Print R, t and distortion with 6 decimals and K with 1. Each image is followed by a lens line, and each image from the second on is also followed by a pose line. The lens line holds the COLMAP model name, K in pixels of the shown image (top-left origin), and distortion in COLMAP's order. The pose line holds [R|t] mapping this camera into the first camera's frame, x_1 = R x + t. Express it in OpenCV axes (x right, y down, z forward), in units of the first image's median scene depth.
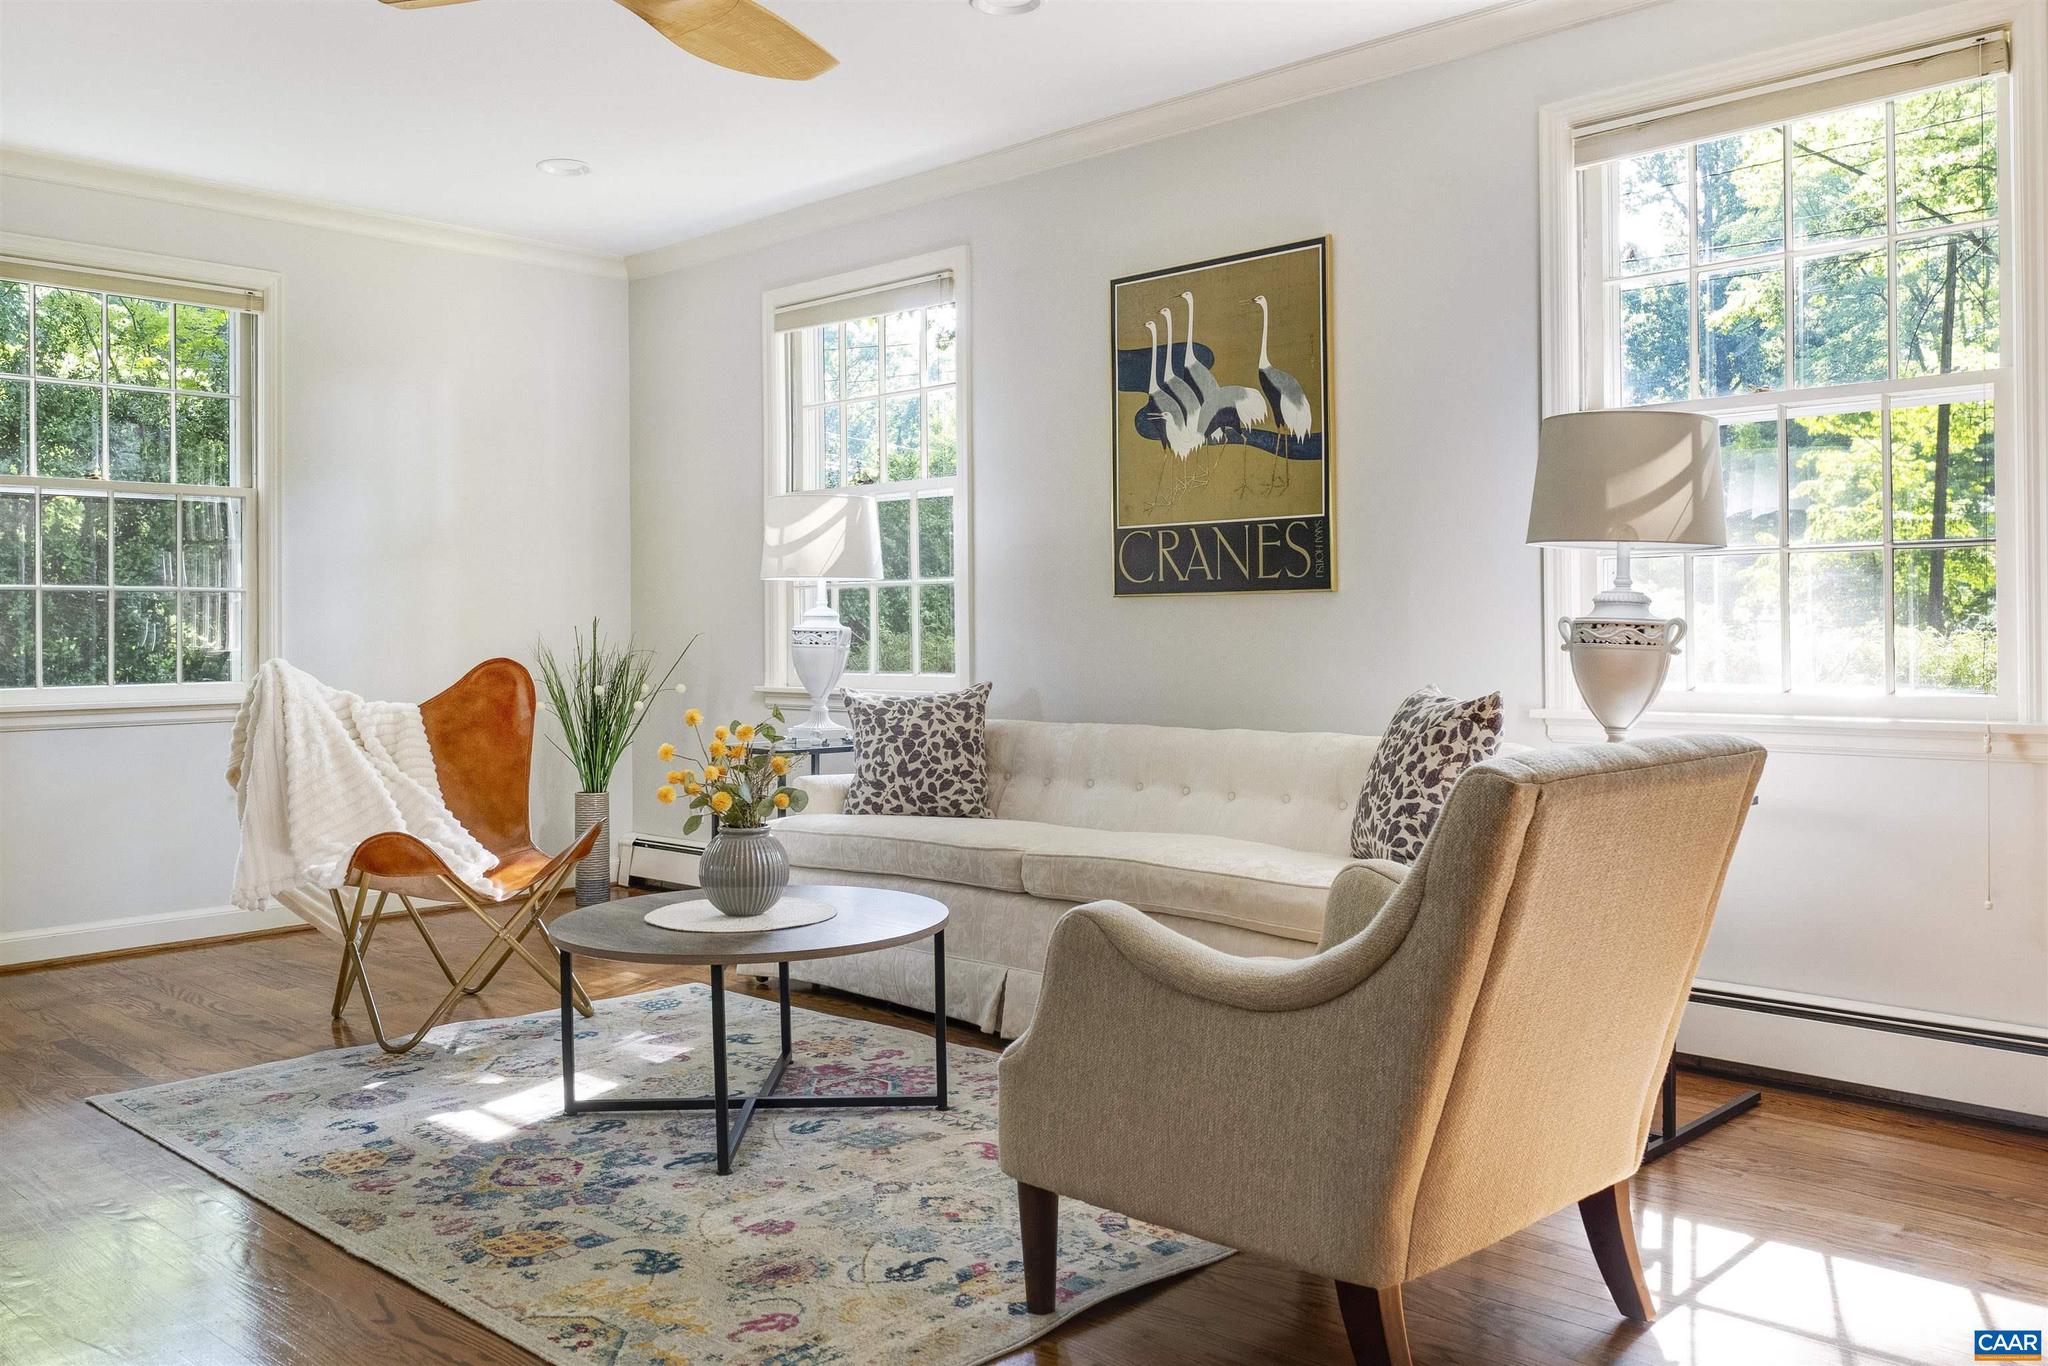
lens RADIAL K [[1634.2, 0, 1027.1], [0, 1634.2, 672.5], [0, 0, 1]] dist [0.016854, 0.002169]
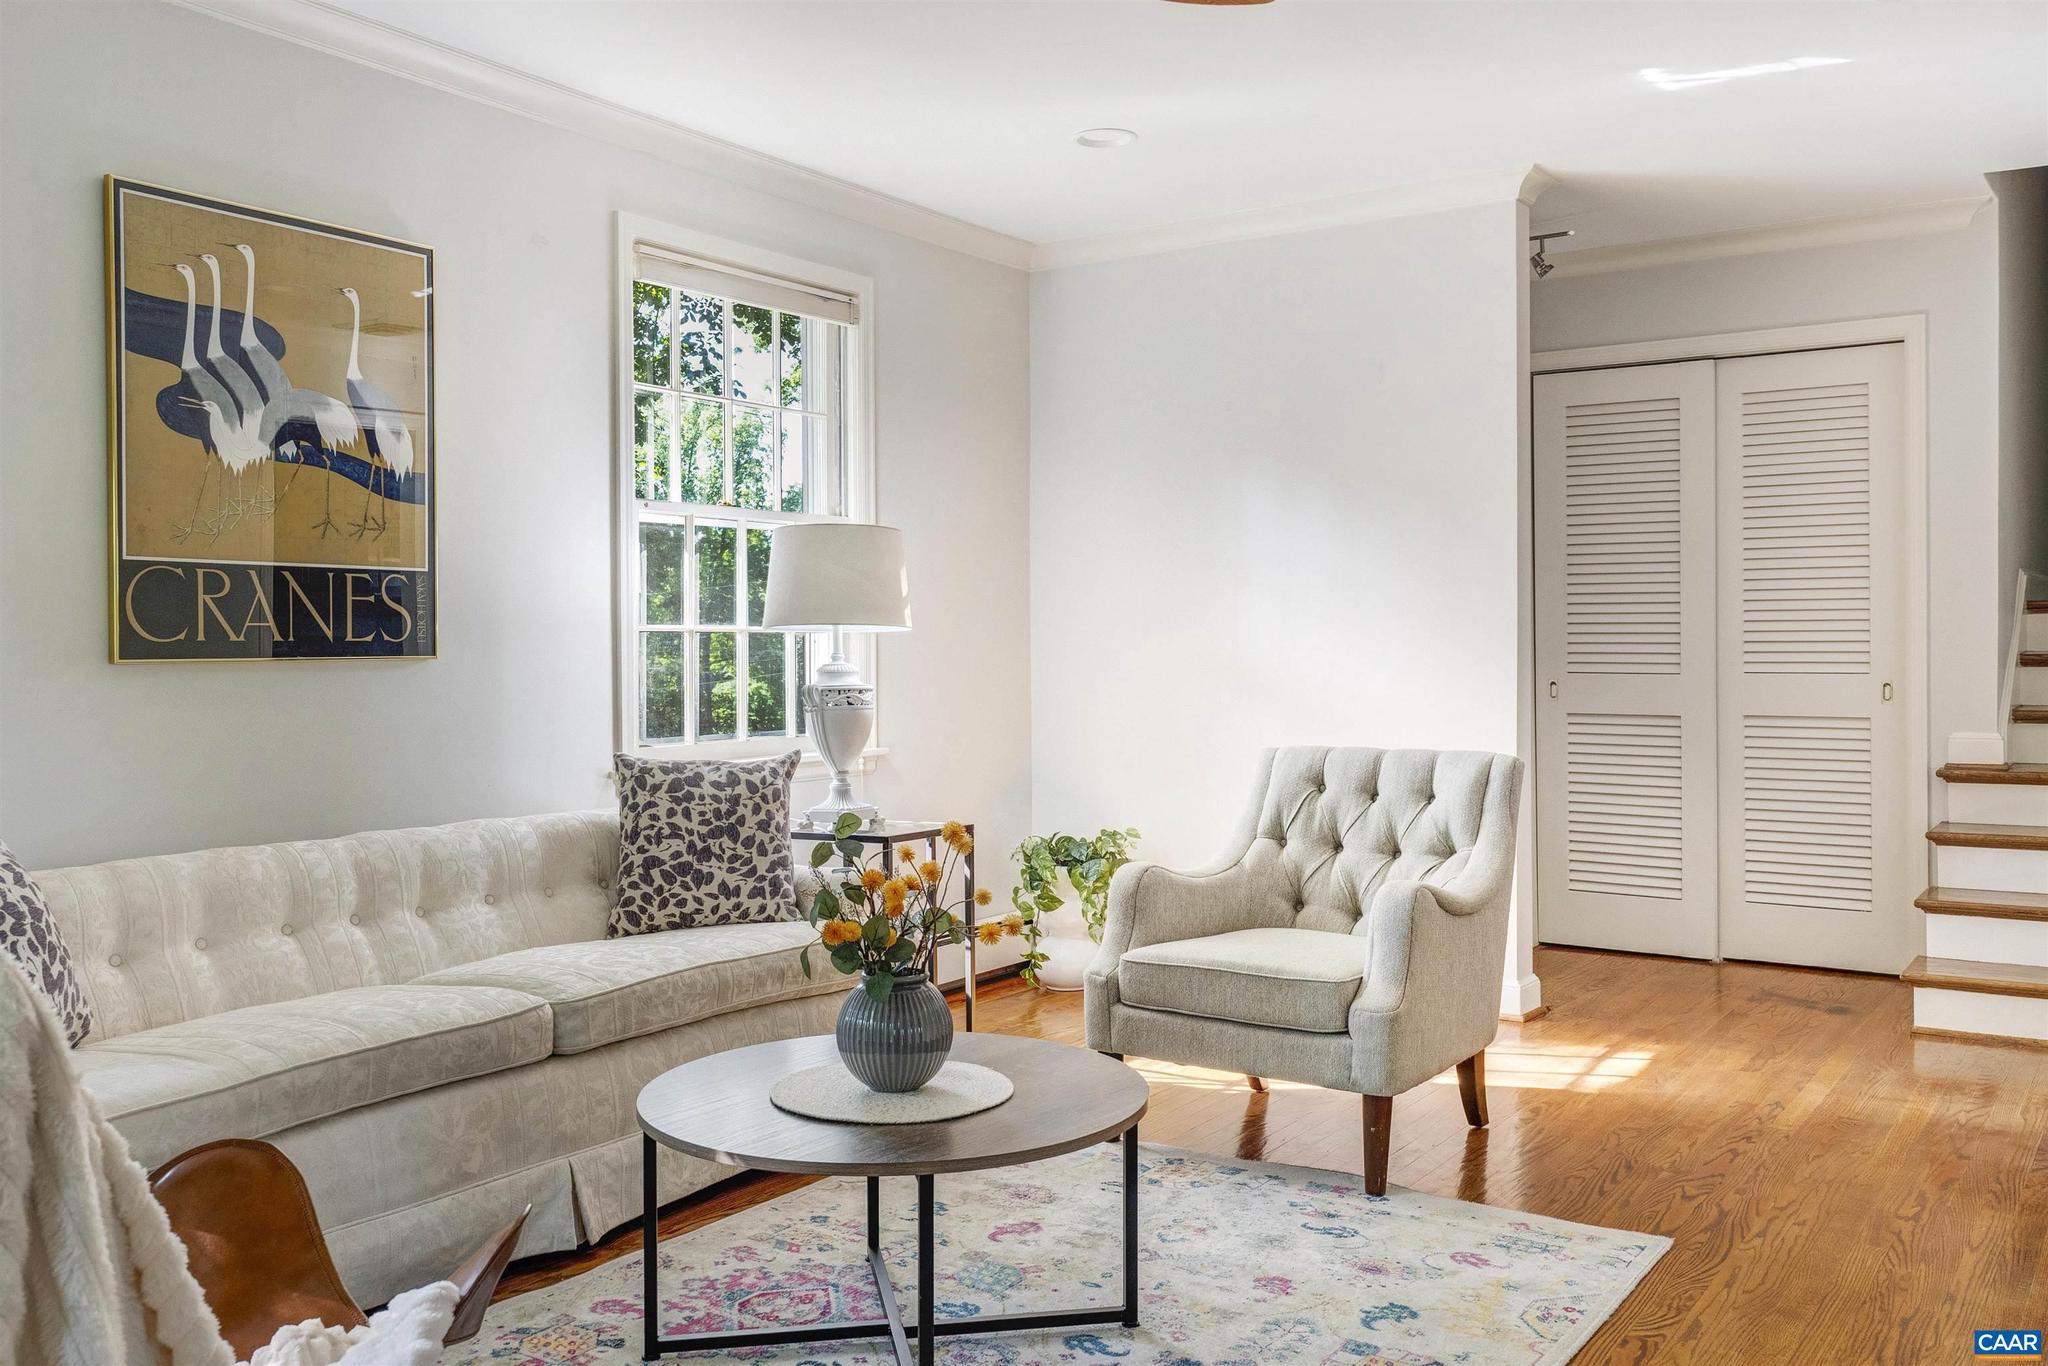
lens RADIAL K [[1751.2, 0, 1026.6], [0, 1751.2, 677.4], [0, 0, 1]] dist [0.062992, -0.000691]
pose [[-0.151782, -0.009421, 0.988369, -0.741779], [0.031228, 0.999410, 0.014322, -0.040918], [-0.987920, 0.033039, -0.151399, 0.785873]]
